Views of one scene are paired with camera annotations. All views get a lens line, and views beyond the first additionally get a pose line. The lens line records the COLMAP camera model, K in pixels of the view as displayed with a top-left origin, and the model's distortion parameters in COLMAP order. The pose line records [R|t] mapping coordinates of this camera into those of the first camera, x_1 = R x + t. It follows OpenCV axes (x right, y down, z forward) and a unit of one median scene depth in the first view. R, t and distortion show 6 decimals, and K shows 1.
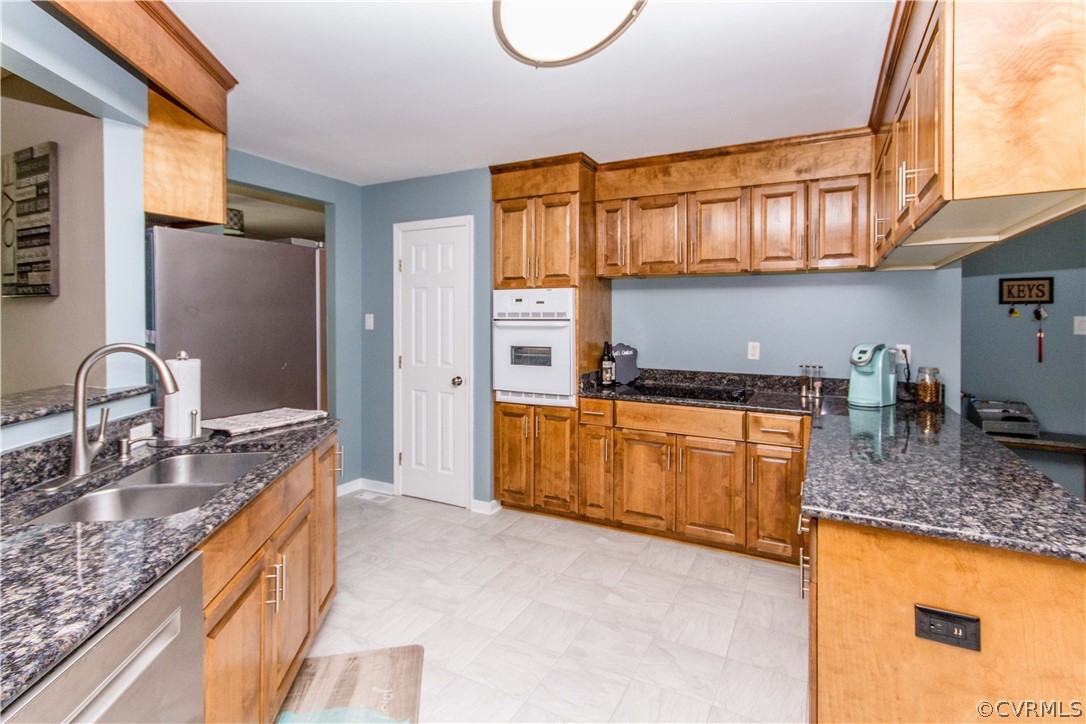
lens RADIAL K [[517.4, 0, 555.8], [0, 517.4, 319.8], [0, 0, 1]] dist [0.004948, 0.001895]
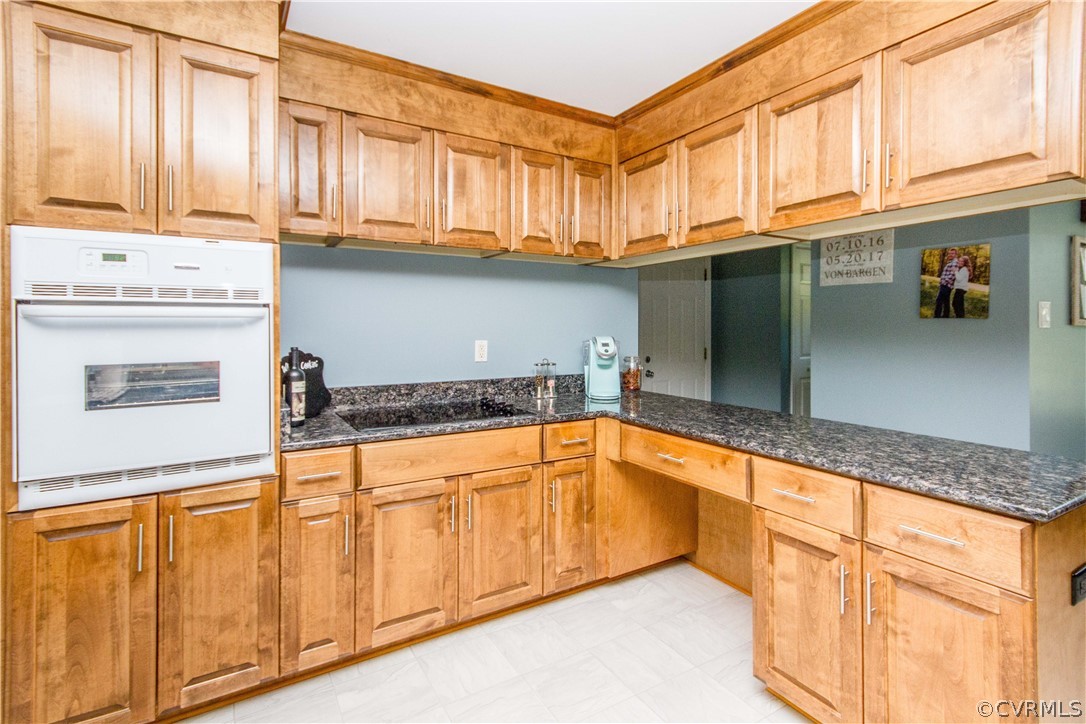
lens RADIAL K [[517.4, 0, 569.1], [0, 517.4, 326.8], [0, 0, 1]] dist [0.004948, 0.001895]
pose [[0.526476, -0.005835, 0.850170, -0.251267], [0.006707, 0.999974, 0.002709, 0.021835], [-0.850164, 0.004276, 0.526501, 0.478694]]
